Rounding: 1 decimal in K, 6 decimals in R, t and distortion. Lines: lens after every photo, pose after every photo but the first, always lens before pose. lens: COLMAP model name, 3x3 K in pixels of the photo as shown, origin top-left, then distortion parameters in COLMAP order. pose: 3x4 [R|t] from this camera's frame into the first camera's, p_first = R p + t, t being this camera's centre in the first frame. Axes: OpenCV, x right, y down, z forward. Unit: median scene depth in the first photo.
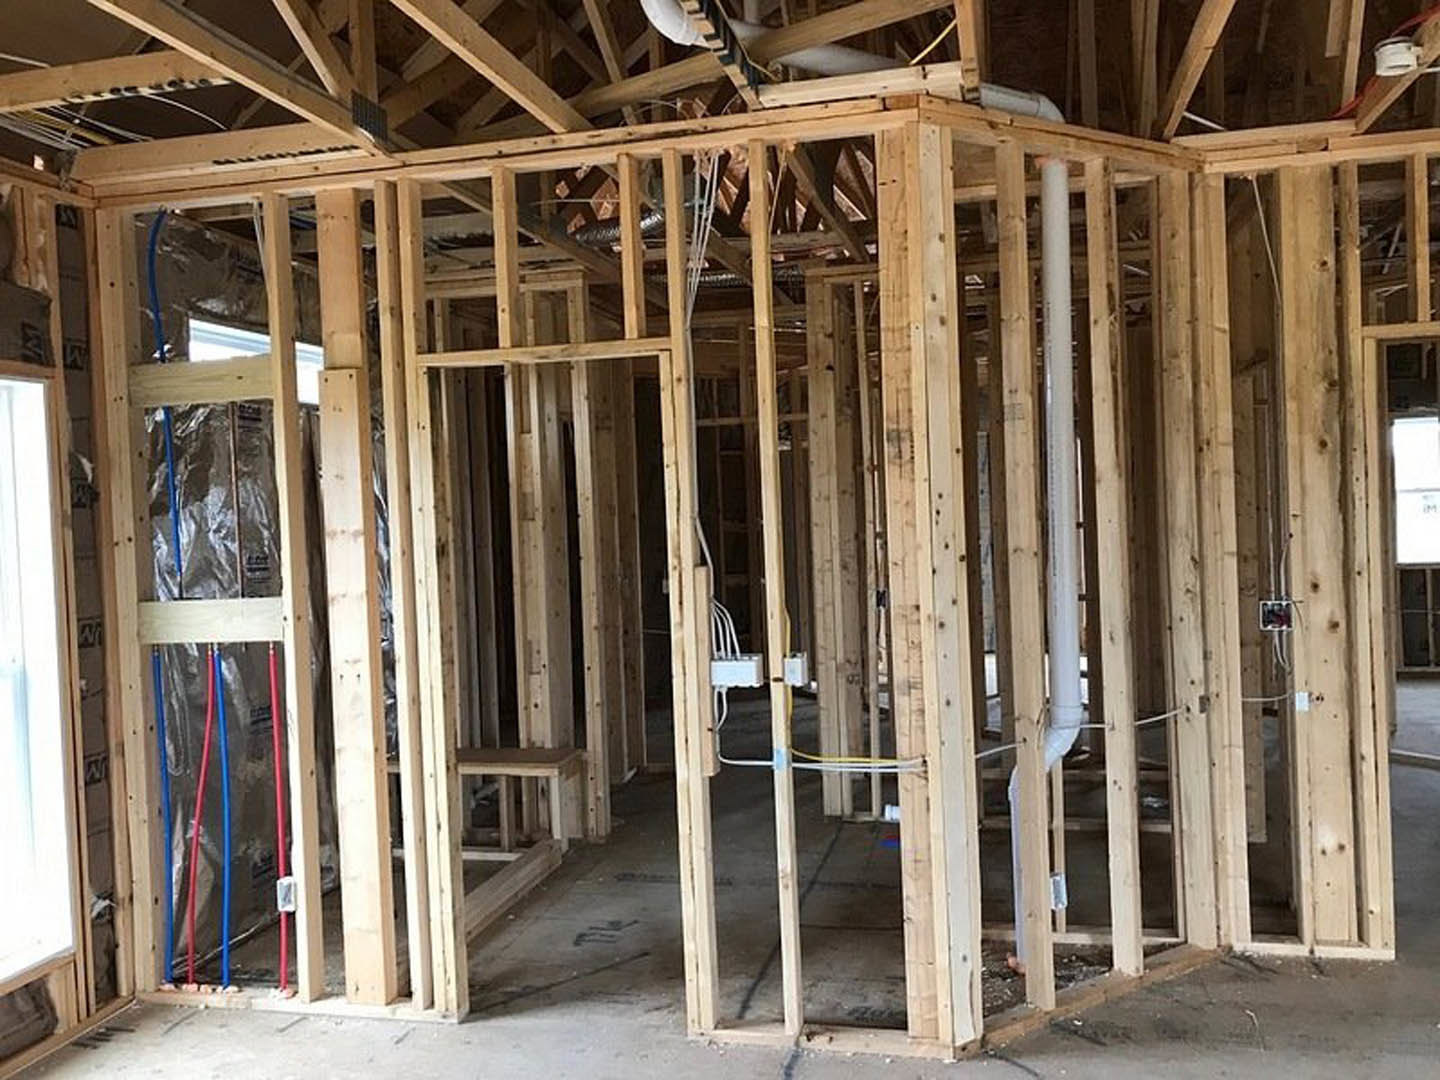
lens RADIAL K [[1181.0, 0, 720.4], [0, 1181.0, 531.7], [0, 0, 1]] dist [0.025536, 0.003277]
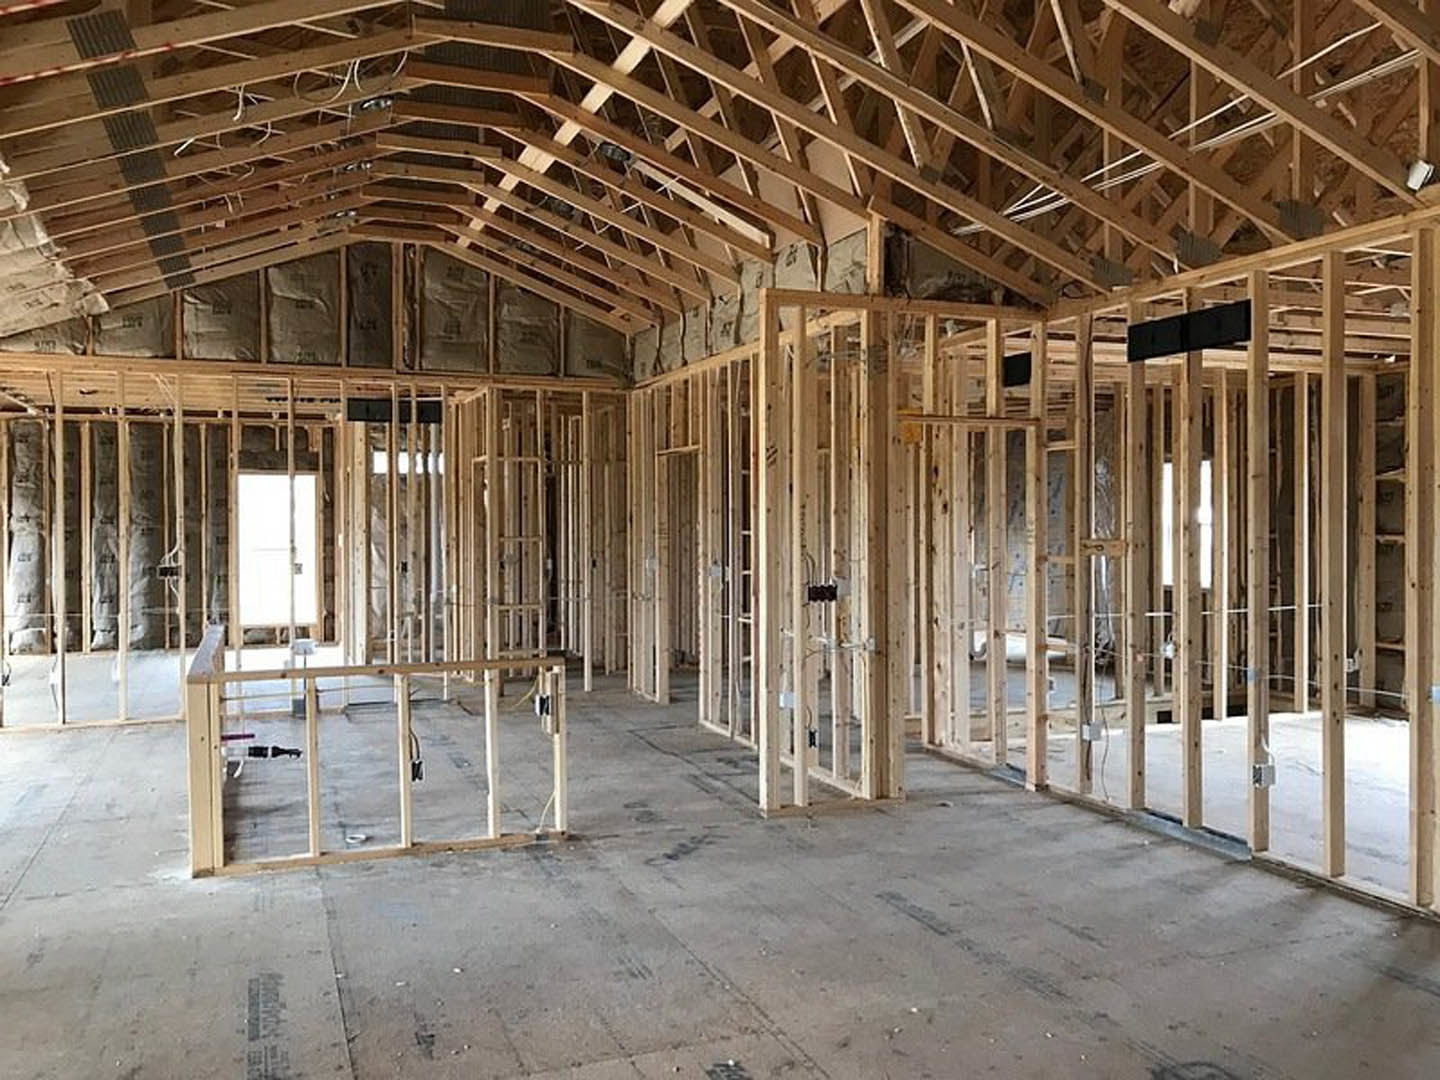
lens RADIAL K [[1181.0, 0, 720.4], [0, 1181.0, 531.7], [0, 0, 1]] dist [0.025536, 0.003277]
pose [[0.579658, 0.043651, -0.813690, 3.244935], [-0.035434, 0.998970, 0.028348, -0.096086], [0.814089, 0.012400, 0.580608, -0.151083]]
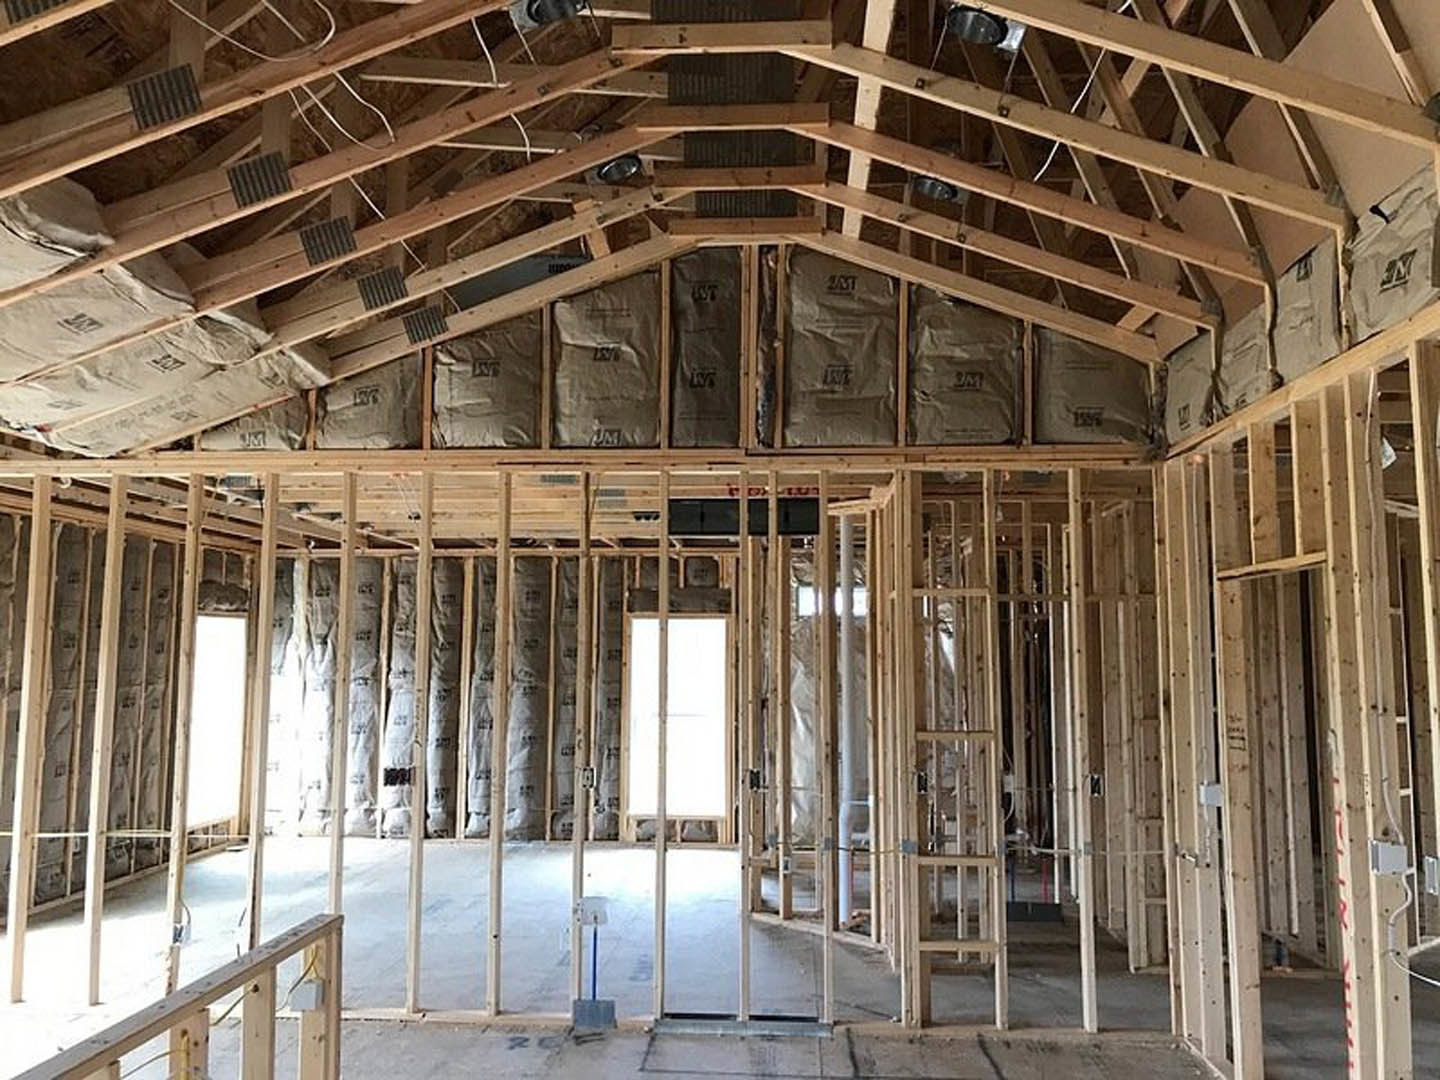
lens RADIAL K [[1181.0, 0, 711.9], [0, 1181.0, 545.5], [0, 0, 1]] dist [0.045363, -0.004822]
pose [[0.170179, -0.054934, -0.983881, 2.261576], [-0.032139, 0.997604, -0.061260, -0.124395], [0.984889, 0.042046, 0.168006, 0.457516]]
